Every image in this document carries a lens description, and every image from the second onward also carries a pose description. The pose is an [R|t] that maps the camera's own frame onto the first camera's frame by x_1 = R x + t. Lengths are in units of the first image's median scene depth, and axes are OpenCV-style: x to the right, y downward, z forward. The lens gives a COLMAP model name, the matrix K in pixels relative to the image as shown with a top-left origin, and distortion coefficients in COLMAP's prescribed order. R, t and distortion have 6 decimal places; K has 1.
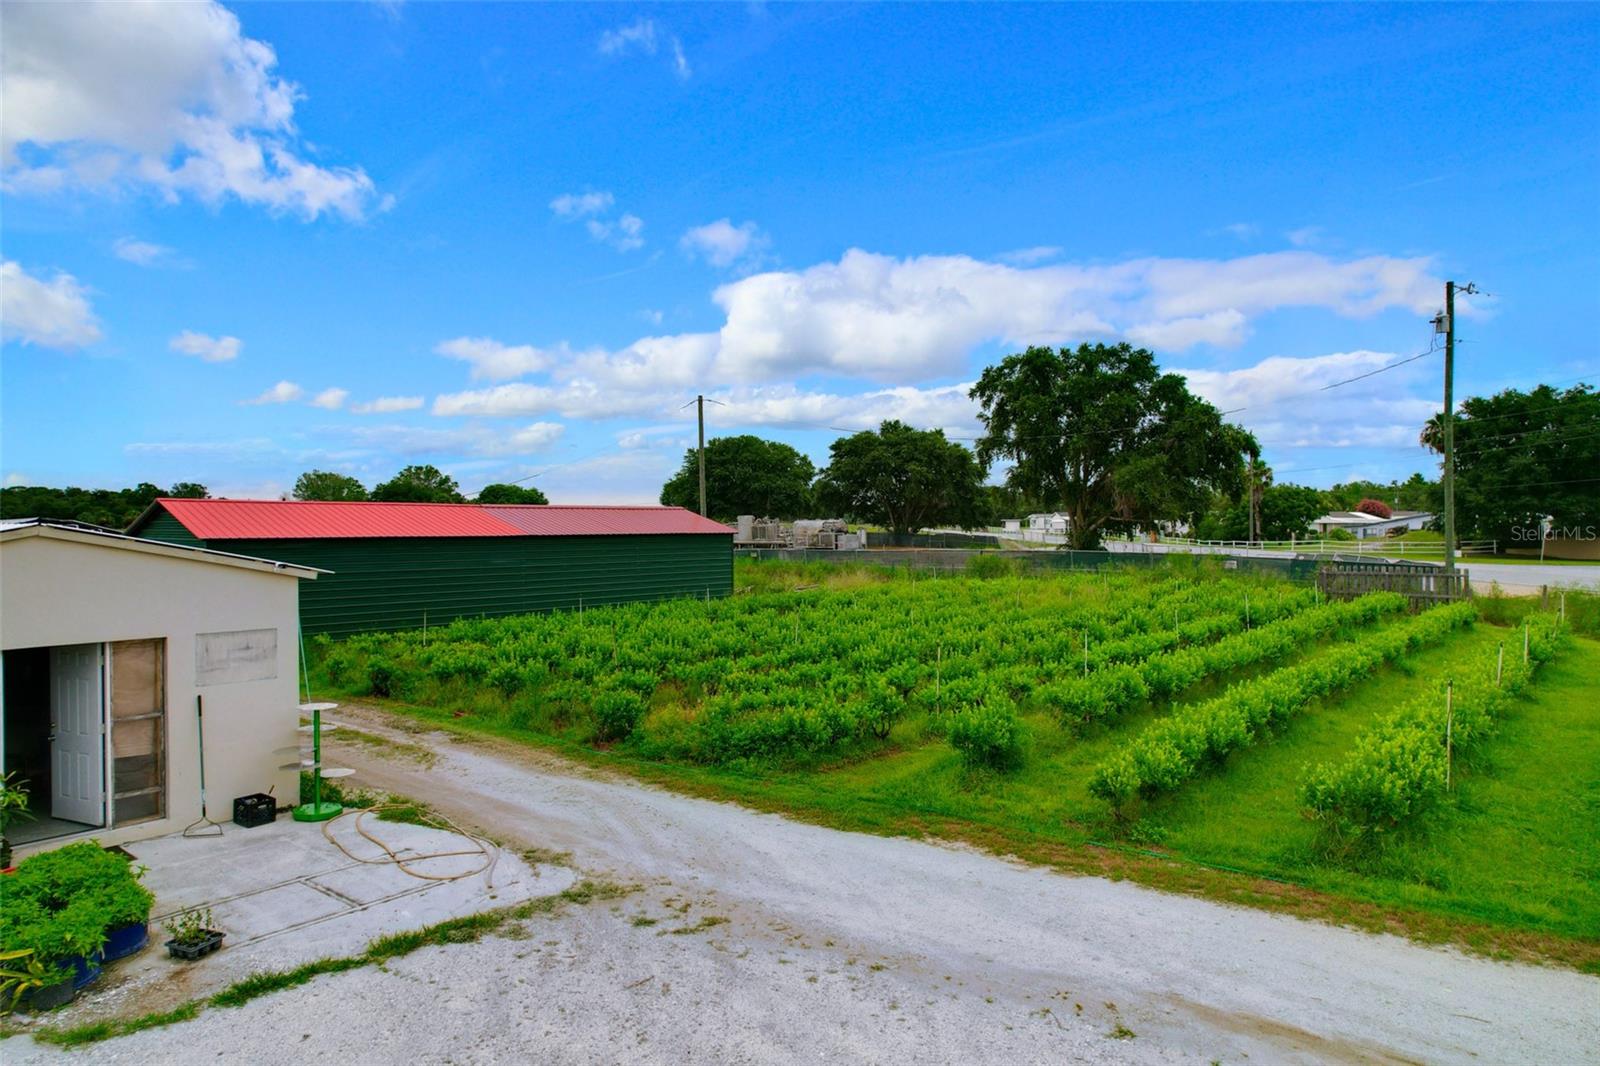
lens RADIAL K [[1023.6, 0, 798.3], [0, 1023.6, 515.3], [0, 0, 1]] dist [-0.082317, 0.073305]
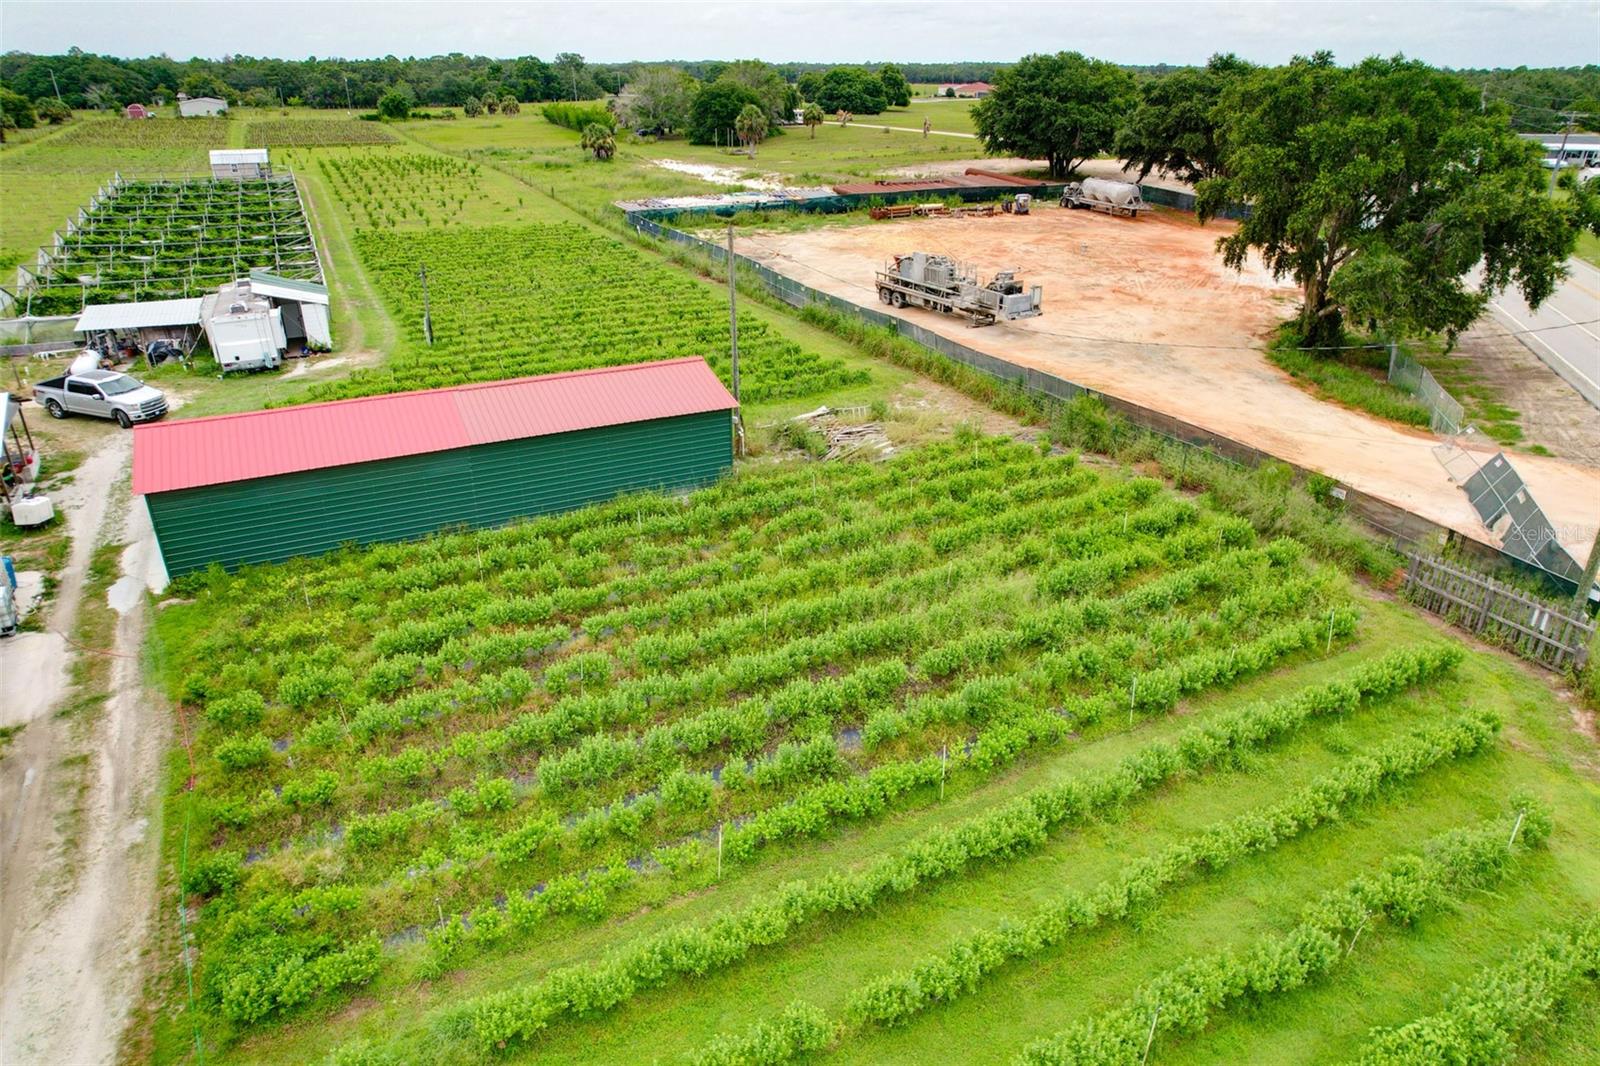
lens RADIAL K [[1022.0, 0, 800.0], [0, 1022.0, 533.0], [0, 0, 1]] dist [-0.084329, 0.078374]
pose [[0.930278, 0.161801, -0.329247, 0.436263], [-0.005747, 0.903802, 0.427913, -0.374914], [0.366811, -0.396186, 0.841716, 0.251344]]
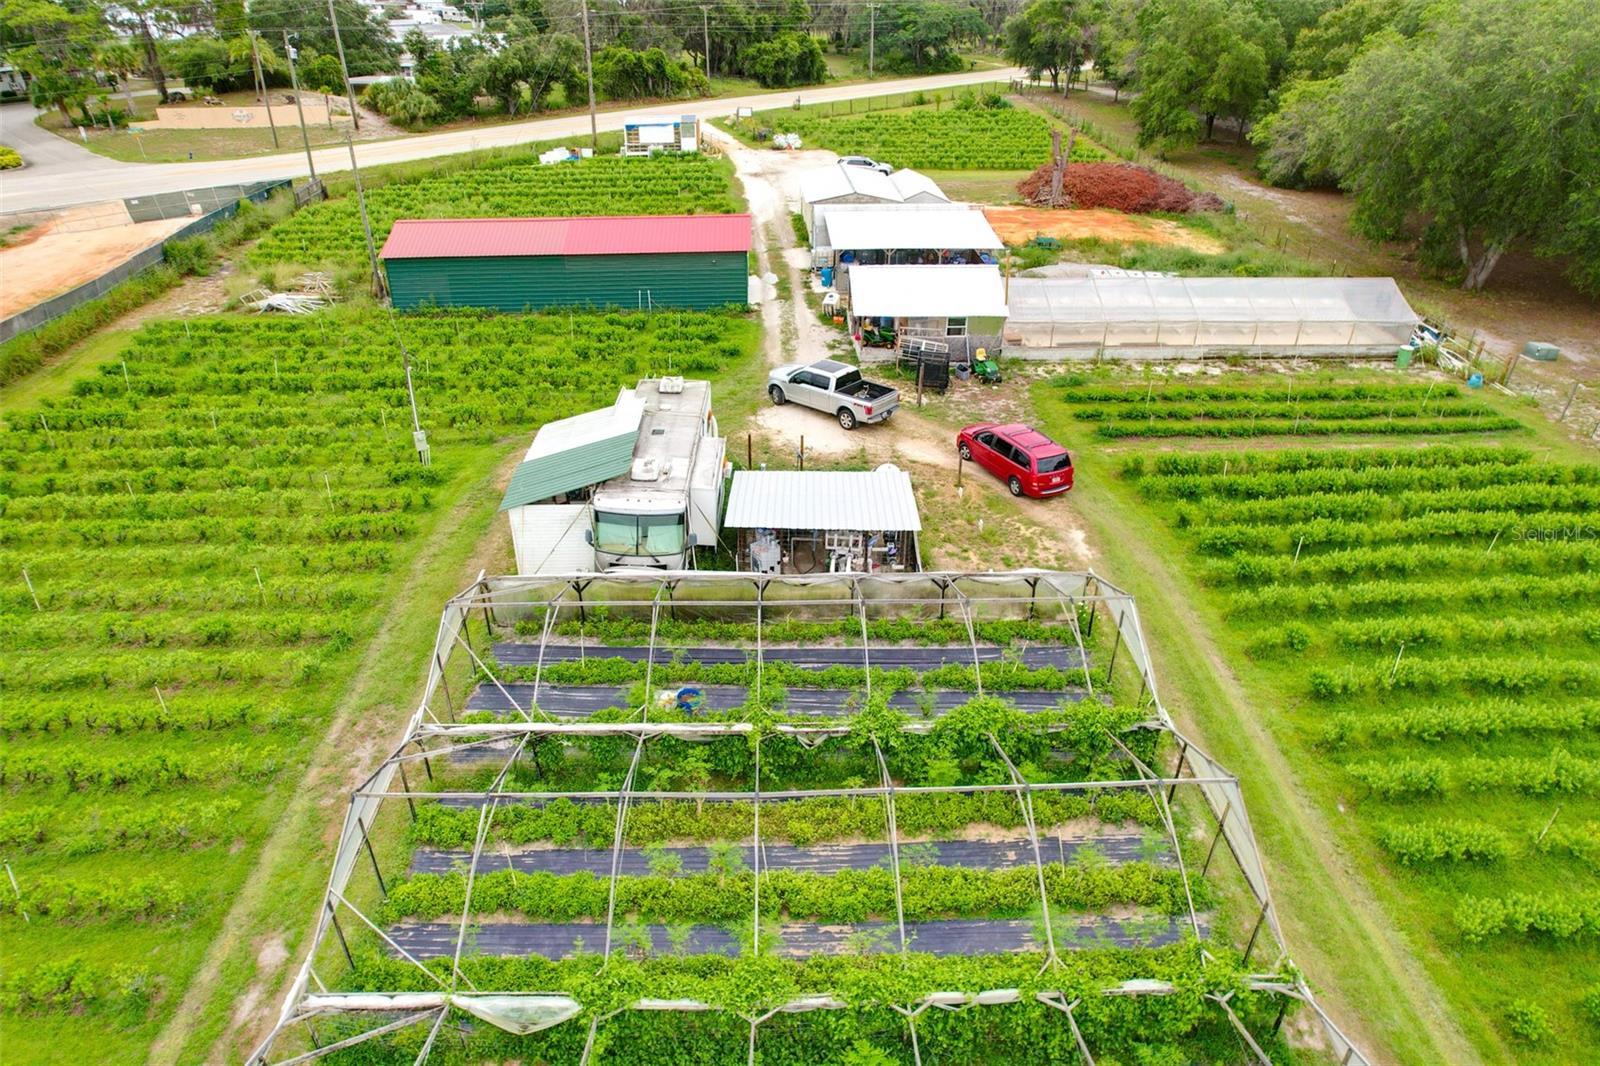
lens RADIAL K [[996.6, 0, 811.6], [0, 996.6, 534.2], [0, 0, 1]] dist [-0.077952, 0.065126]
pose [[-0.700705, -0.366794, 0.611944, -2.008255], [-0.009331, 0.862361, 0.506207, -0.433853], [-0.713390, 0.348992, -0.607683, 2.168613]]
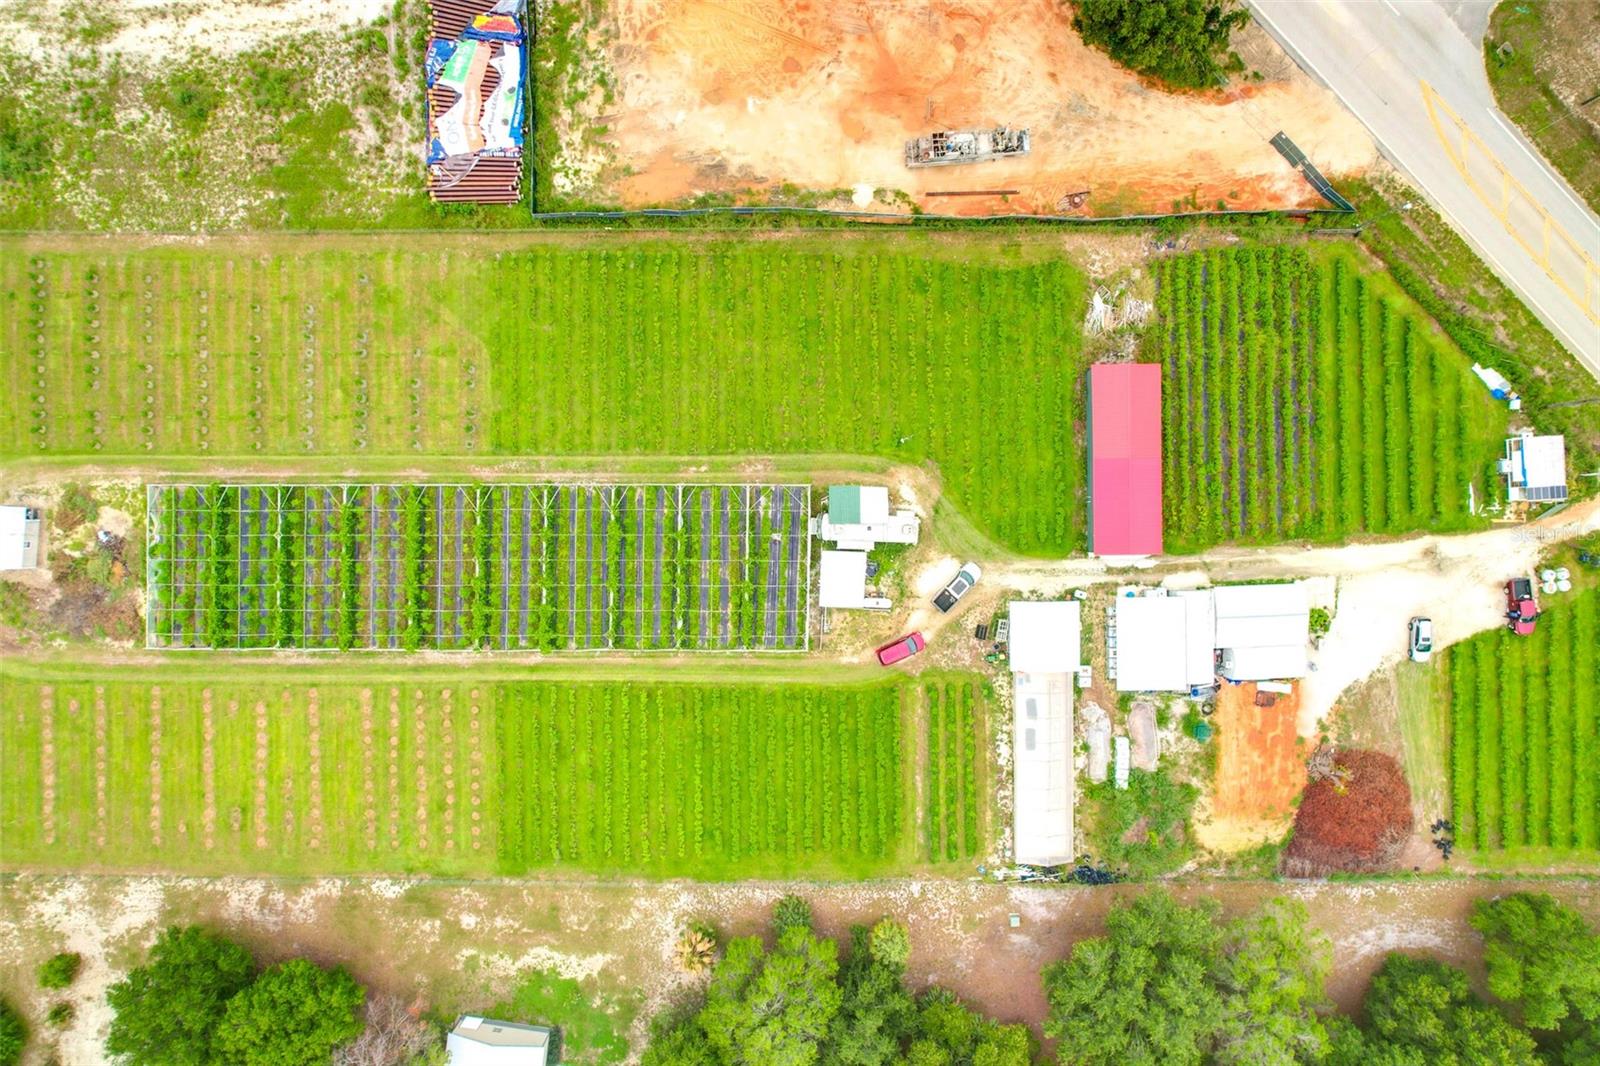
lens RADIAL K [[996.6, 0, 811.6], [0, 996.6, 534.2], [0, 0, 1]] dist [-0.077952, 0.065126]
pose [[0.740245, -0.672283, -0.008460, -1.324013], [0.002394, -0.009948, 0.999948, -3.377779], [-0.672332, -0.740227, -0.005754, 1.735307]]
